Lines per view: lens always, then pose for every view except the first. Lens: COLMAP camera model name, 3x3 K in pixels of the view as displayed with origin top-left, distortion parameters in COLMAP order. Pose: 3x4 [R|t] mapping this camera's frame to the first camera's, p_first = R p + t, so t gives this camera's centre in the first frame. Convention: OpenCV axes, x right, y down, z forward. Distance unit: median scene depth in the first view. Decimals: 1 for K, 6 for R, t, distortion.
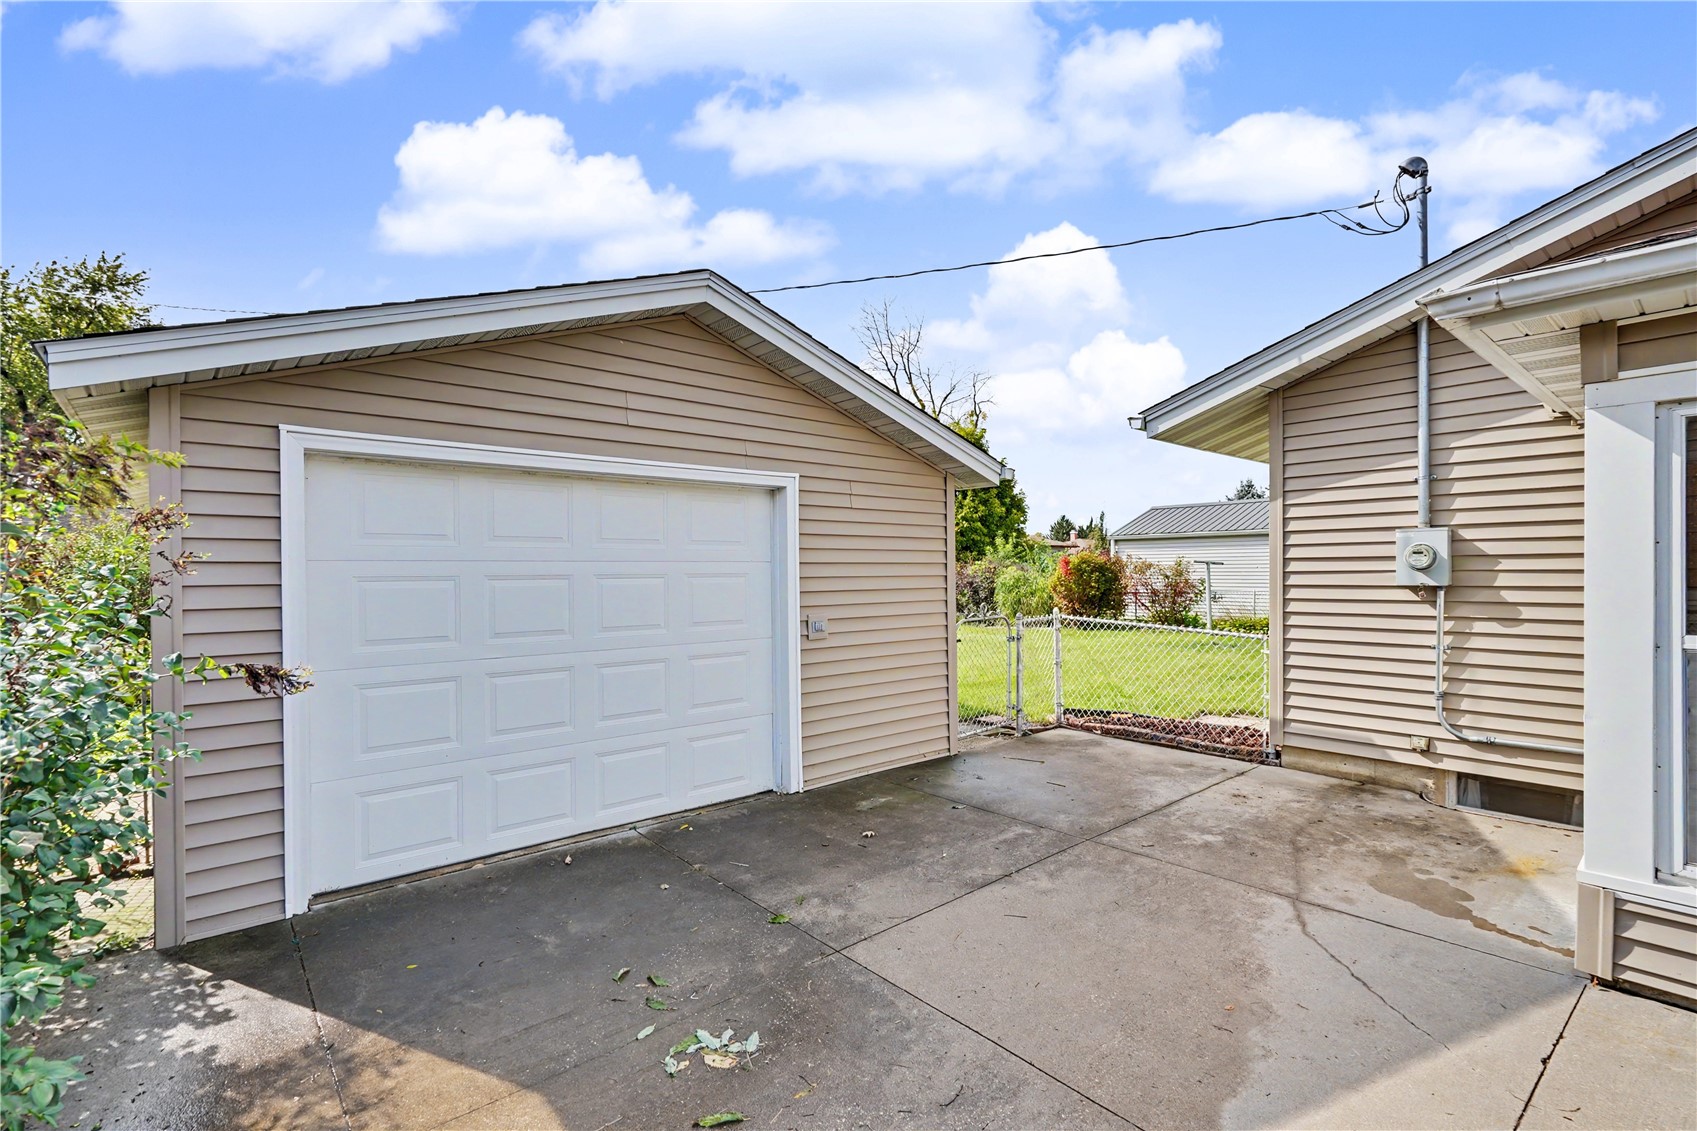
lens RADIAL K [[772.1, 0, 850.9], [0, 772.1, 578.9], [0, 0, 1]] dist [-0.001350, 0.000166]
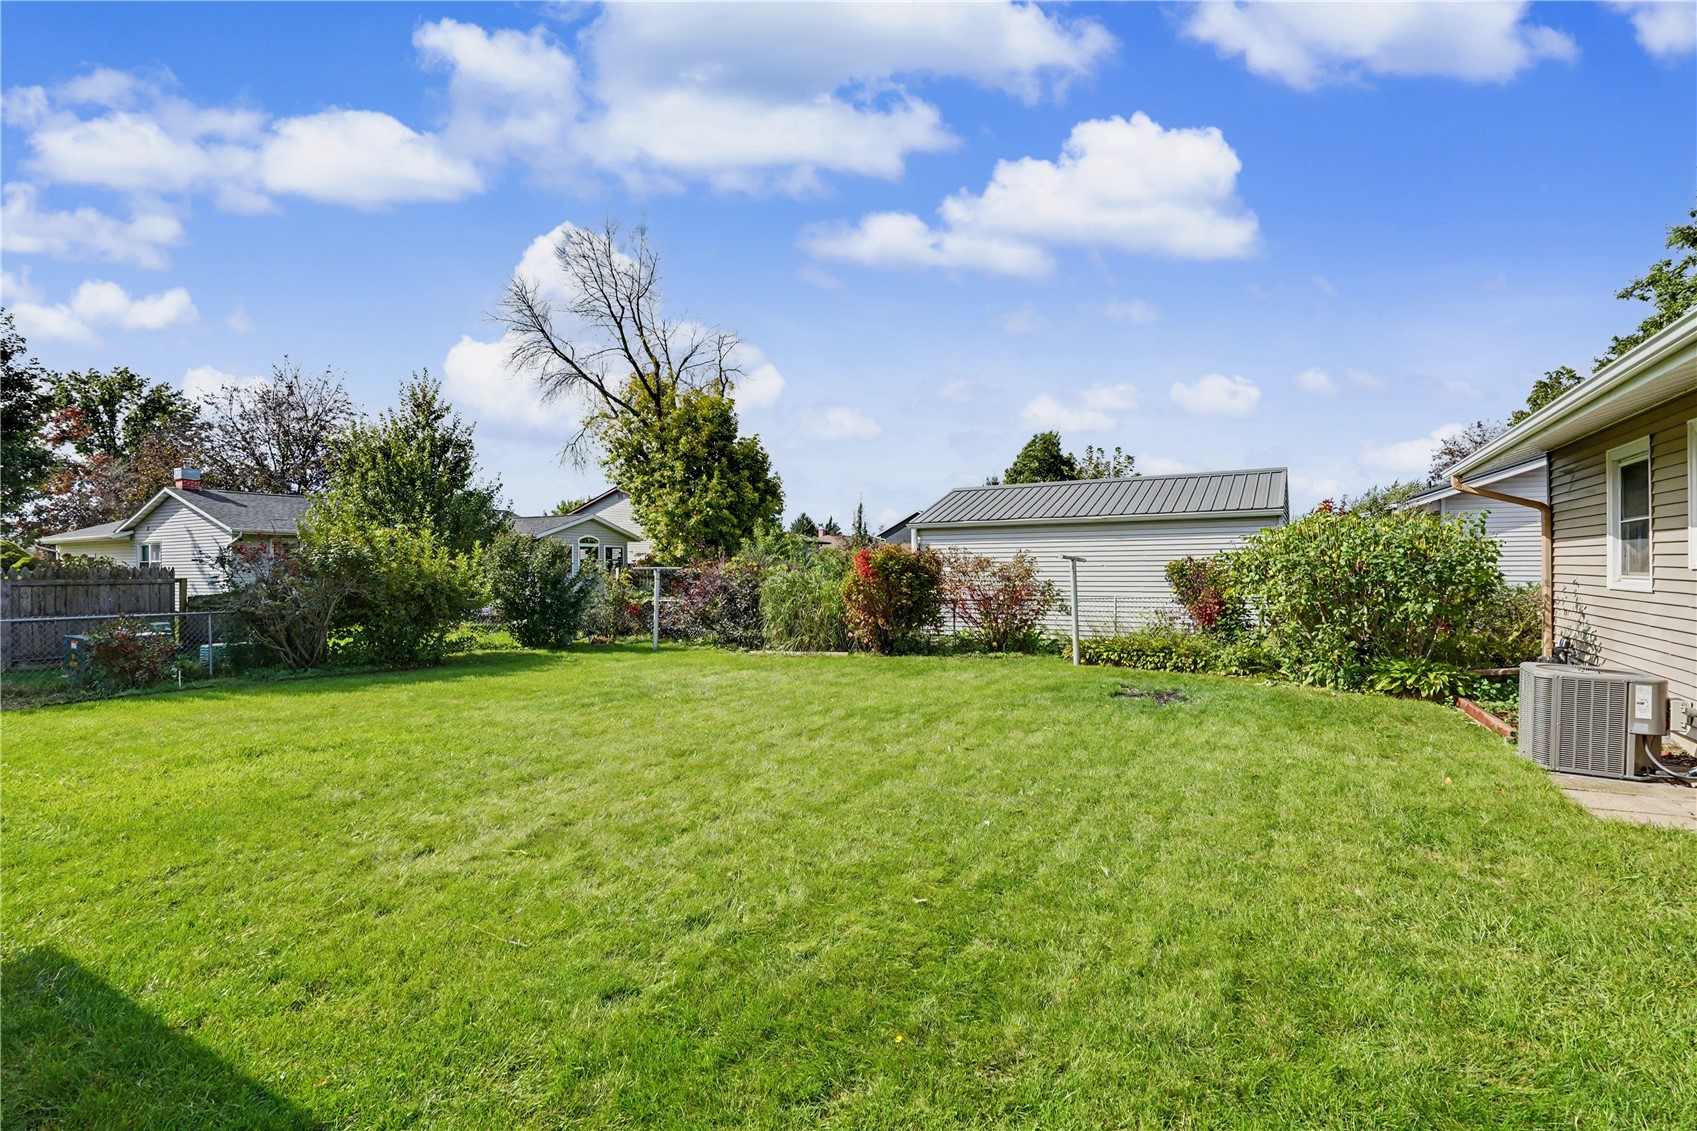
lens RADIAL K [[772.1, 0, 839.7], [0, 772.1, 564.6], [0, 0, 1]] dist [-0.001350, 0.000166]
pose [[0.948439, 0.000969, 0.316959, 0.021058], [0.004218, 0.999868, -0.015680, -0.002823], [-0.316933, 0.016208, 0.948310, 0.197273]]
